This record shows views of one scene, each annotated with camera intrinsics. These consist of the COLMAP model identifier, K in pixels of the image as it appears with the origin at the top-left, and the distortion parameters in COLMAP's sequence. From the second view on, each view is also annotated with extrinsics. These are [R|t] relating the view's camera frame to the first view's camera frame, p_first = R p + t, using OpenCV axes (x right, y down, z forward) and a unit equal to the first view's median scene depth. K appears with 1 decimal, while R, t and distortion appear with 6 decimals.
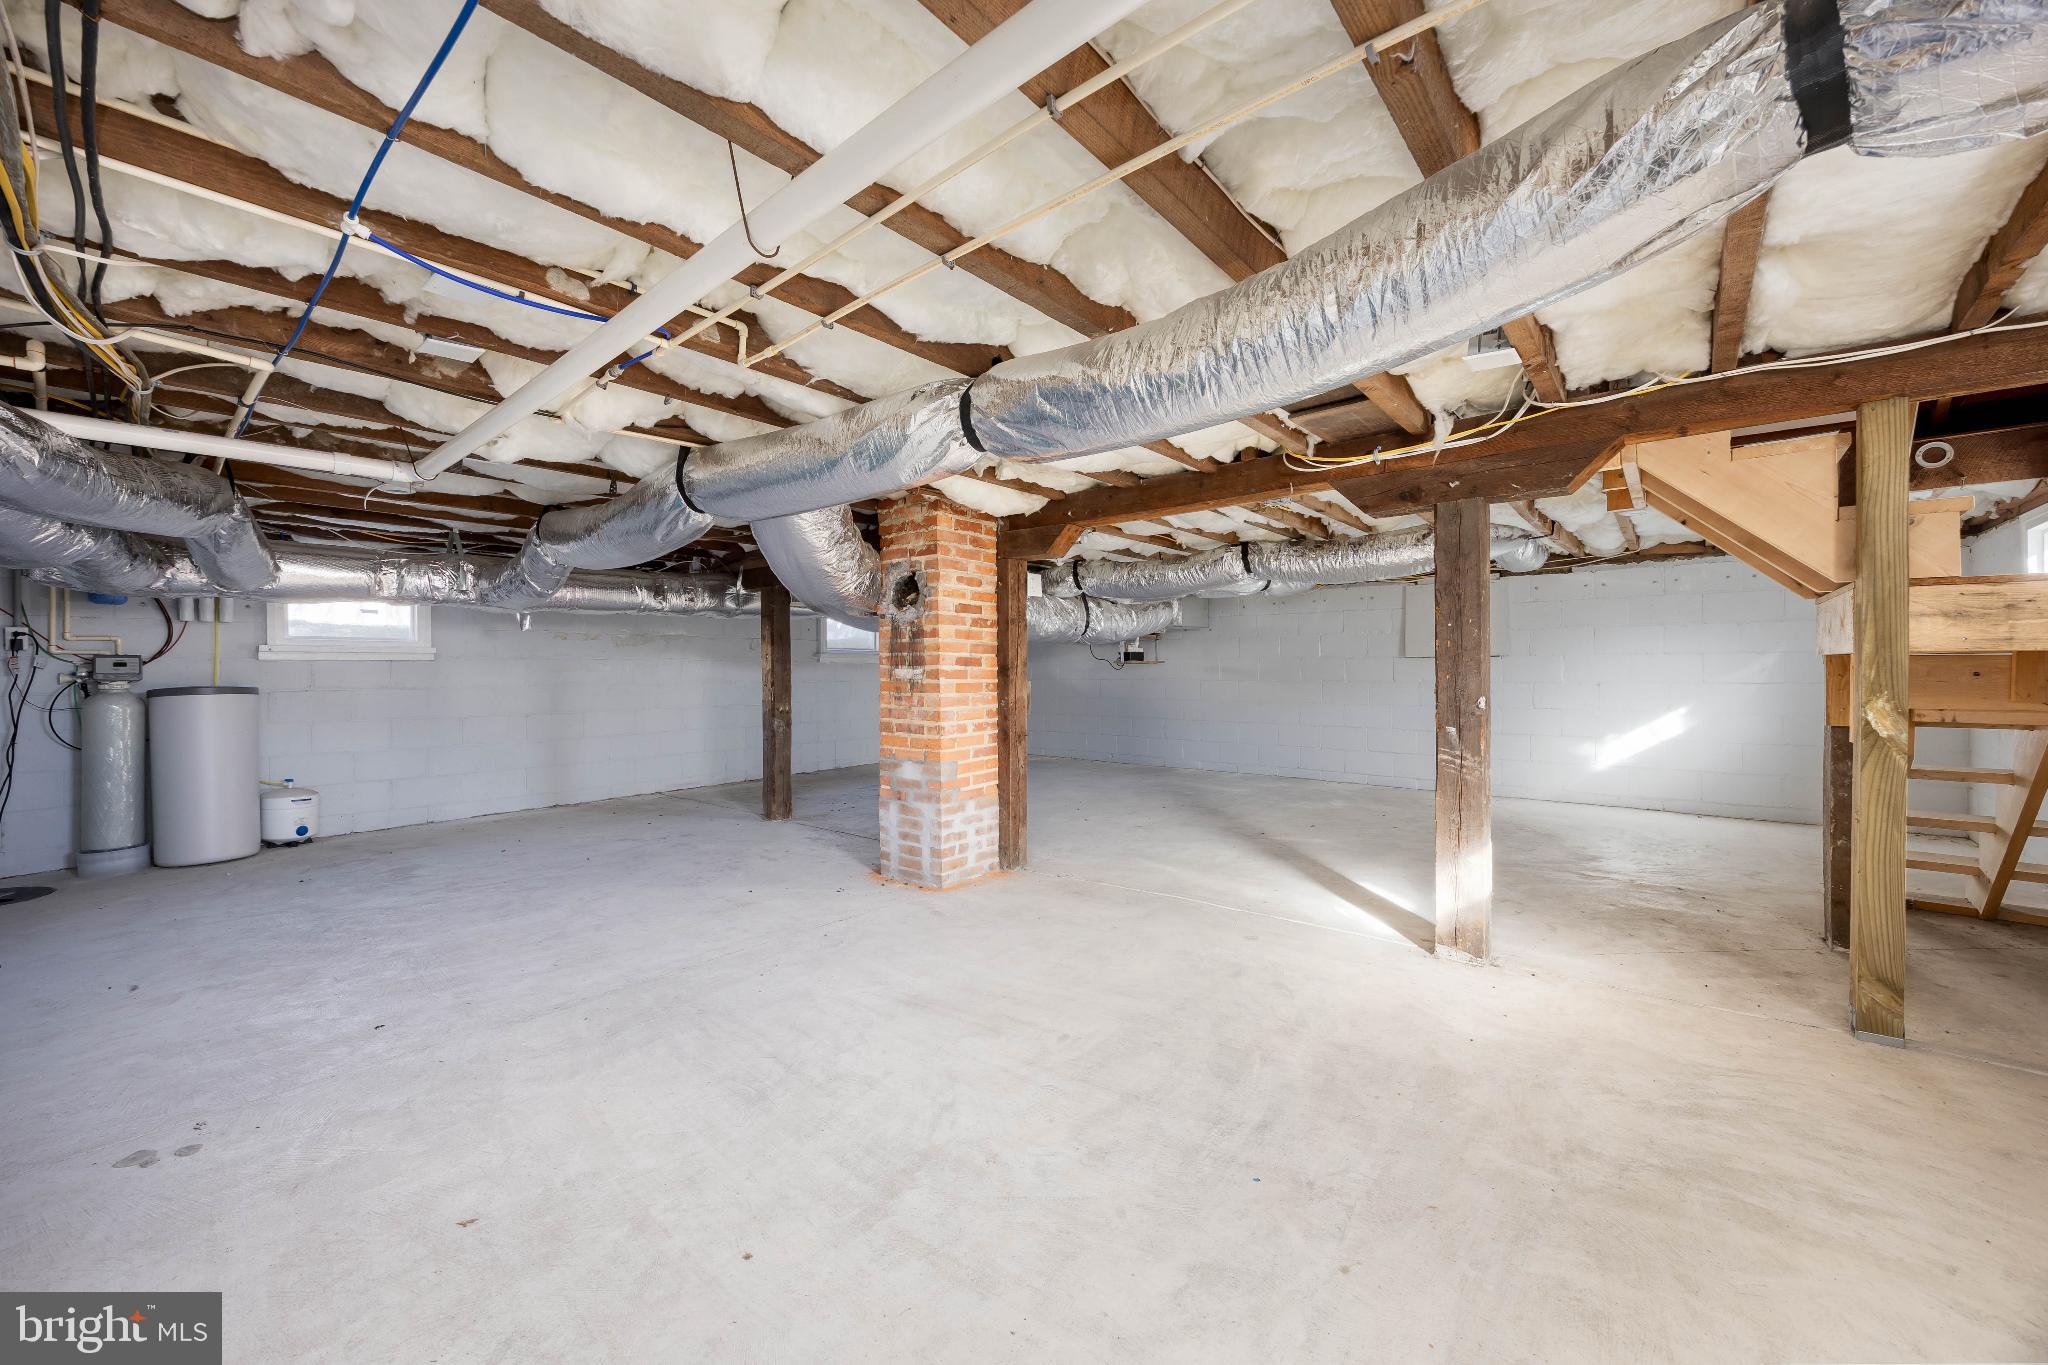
lens RADIAL K [[788.3, 0, 1016.4], [0, 788.3, 668.0], [0, 0, 1]] dist [-0.003627, 0.000099]
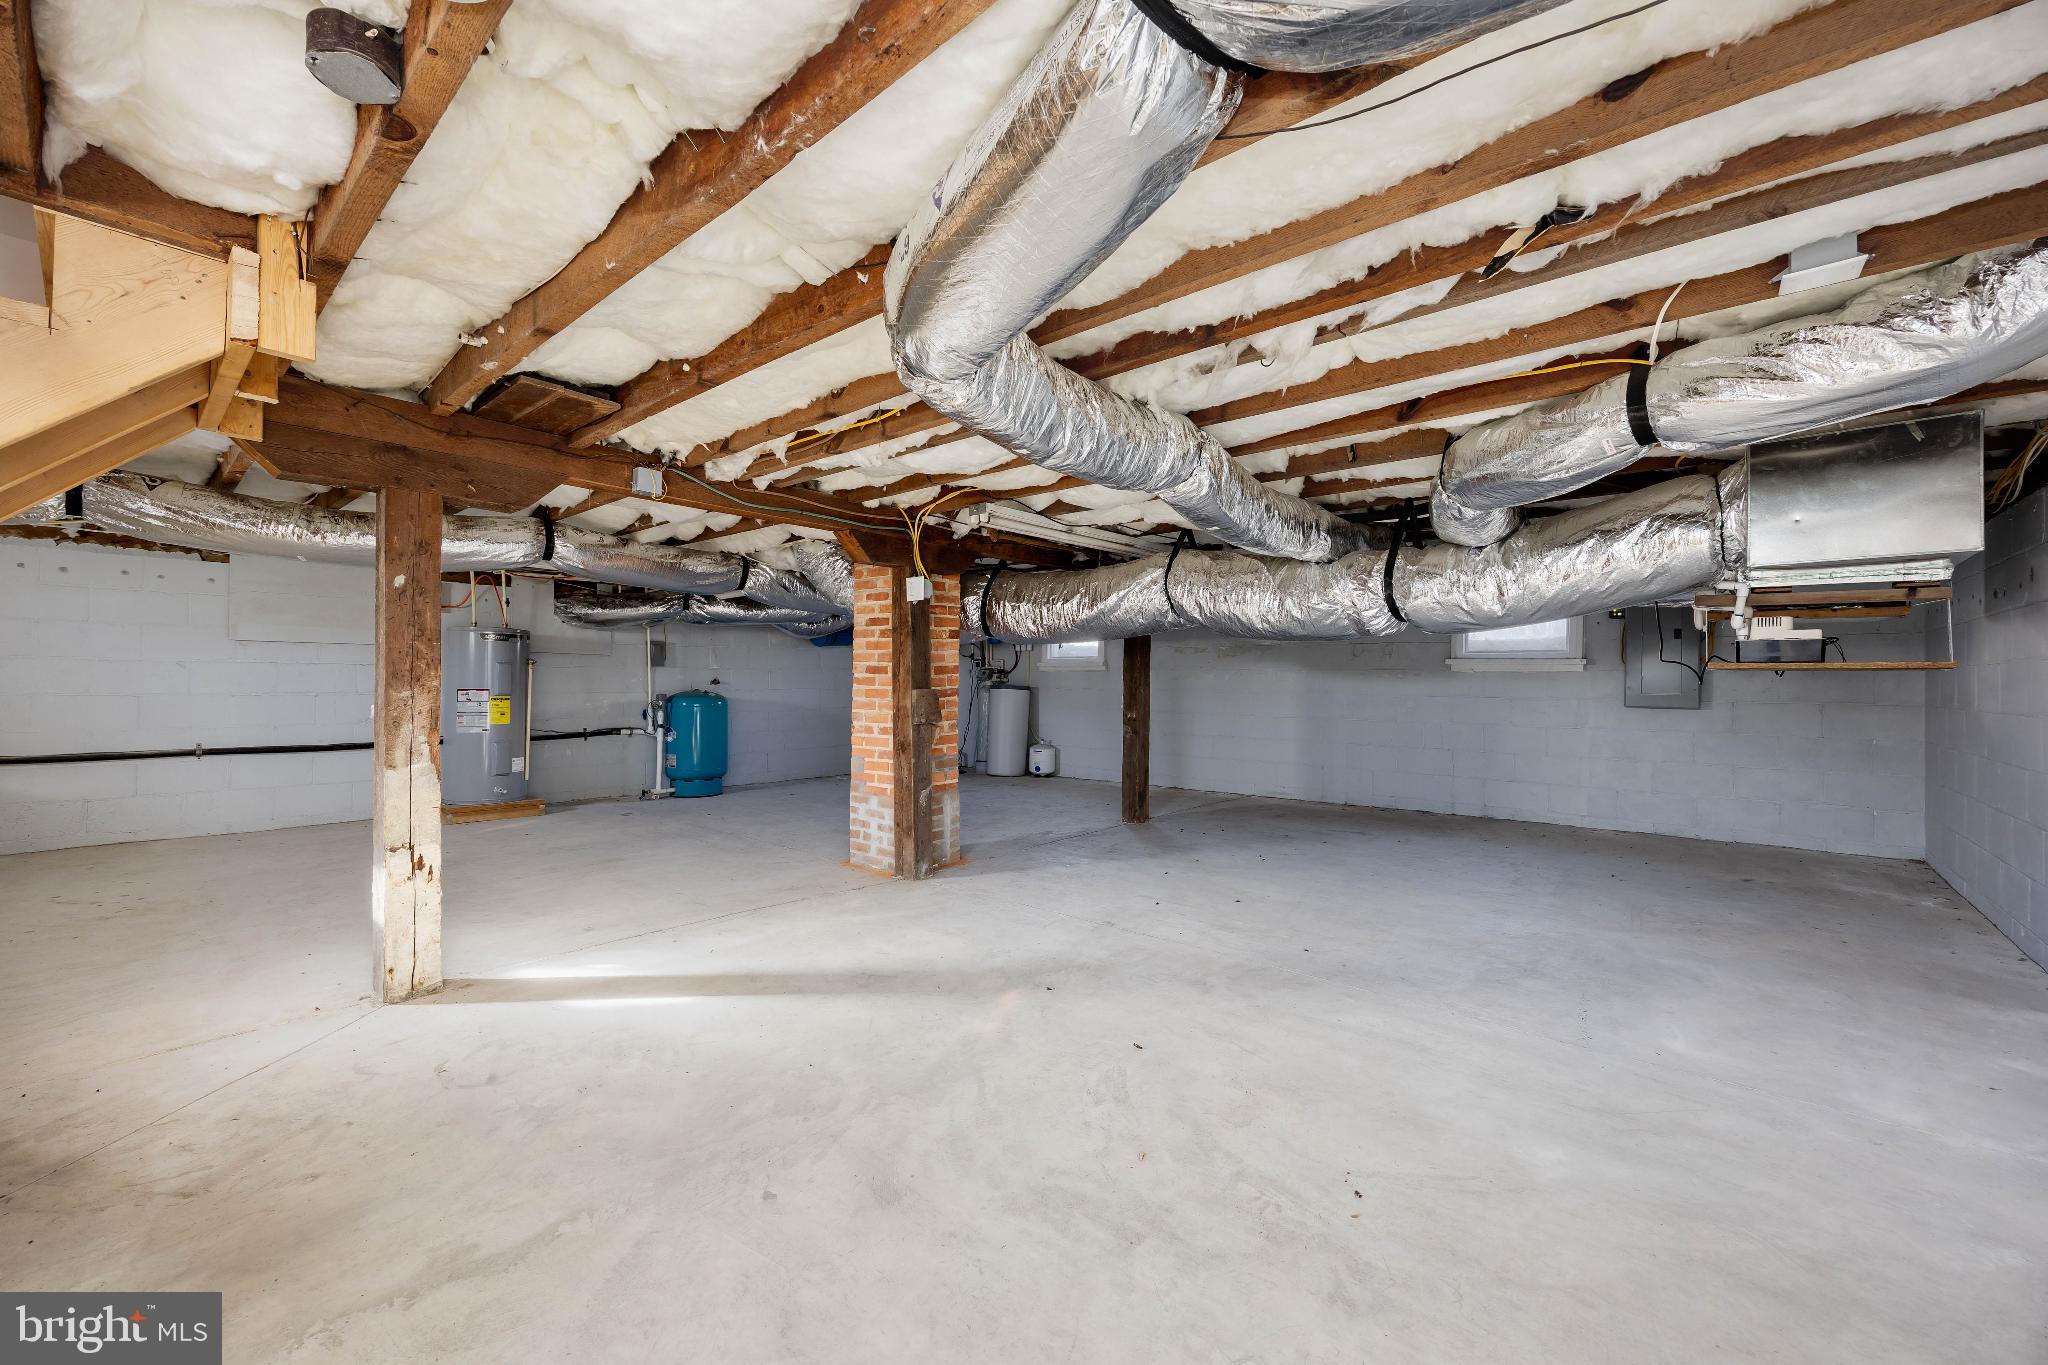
lens RADIAL K [[788.3, 0, 1017.5], [0, 788.3, 676.6], [0, 0, 1]] dist [-0.003627, 0.000099]
pose [[-0.009790, 0.003870, -0.999945, 1.043370], [-0.007298, 0.999966, 0.003942, -0.004455], [0.999925, 0.007336, -0.009761, 1.215247]]
